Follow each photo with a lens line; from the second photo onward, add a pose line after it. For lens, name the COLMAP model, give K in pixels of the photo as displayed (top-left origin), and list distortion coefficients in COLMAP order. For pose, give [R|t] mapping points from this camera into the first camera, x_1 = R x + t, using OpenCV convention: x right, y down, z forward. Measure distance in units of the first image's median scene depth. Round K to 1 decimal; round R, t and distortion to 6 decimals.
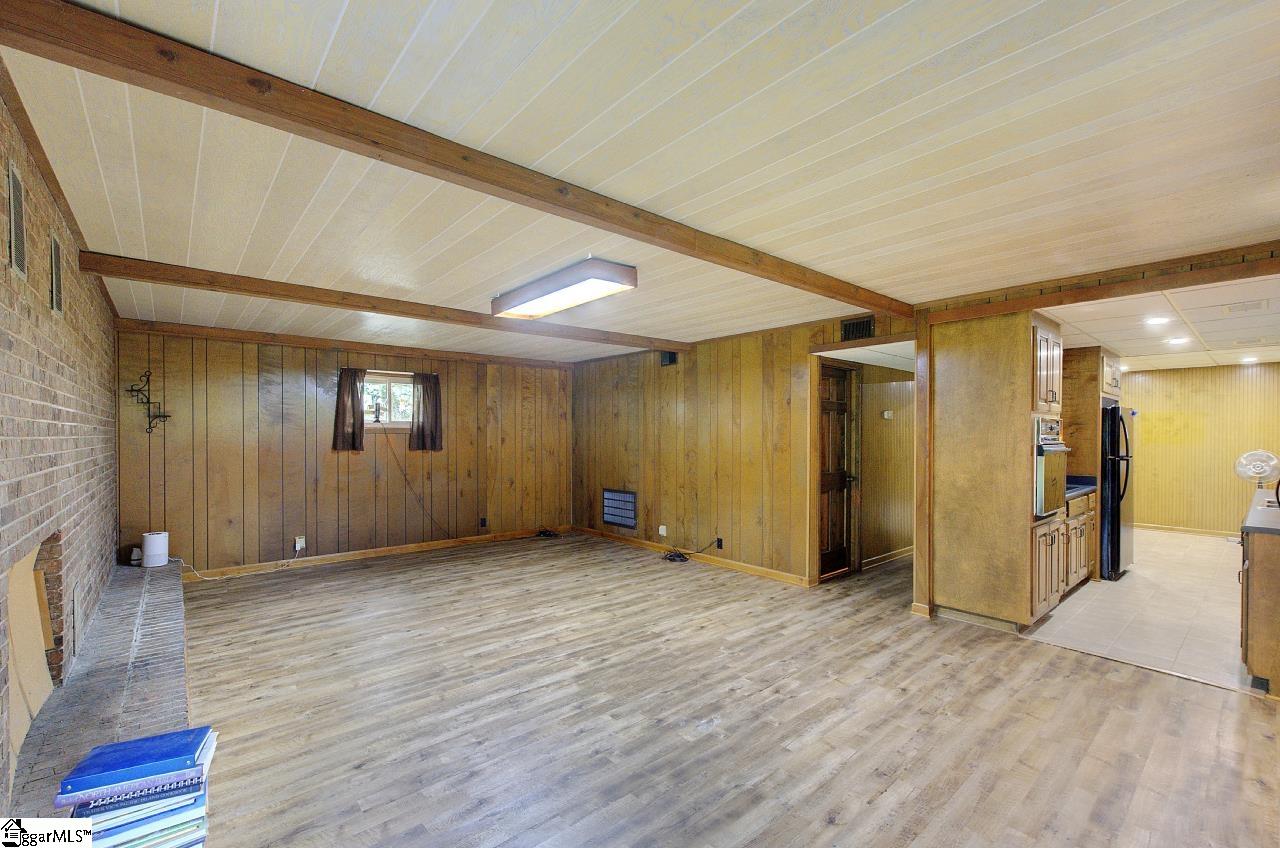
lens RADIAL K [[549.4, 0, 649.2], [0, 549.4, 436.0], [0, 0, 1]] dist [-0.000345, 0.000834]
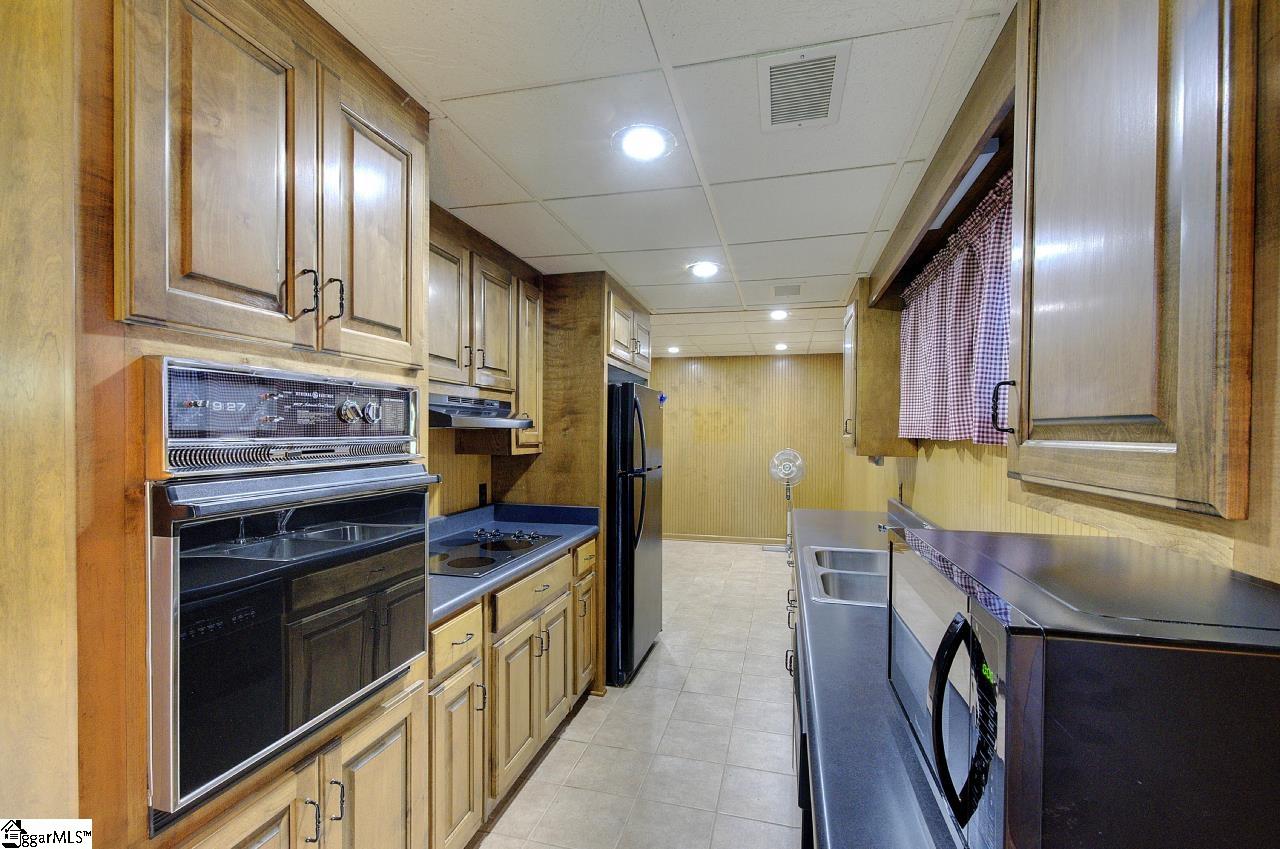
lens RADIAL K [[549.4, 0, 649.2], [0, 549.4, 436.5], [0, 0, 1]] dist [-0.000345, 0.000834]
pose [[0.820853, -0.002801, 0.571132, 0.534413], [-0.003135, 0.999951, 0.009410, -0.003392], [-0.571130, -0.009515, 0.820804, 0.512006]]
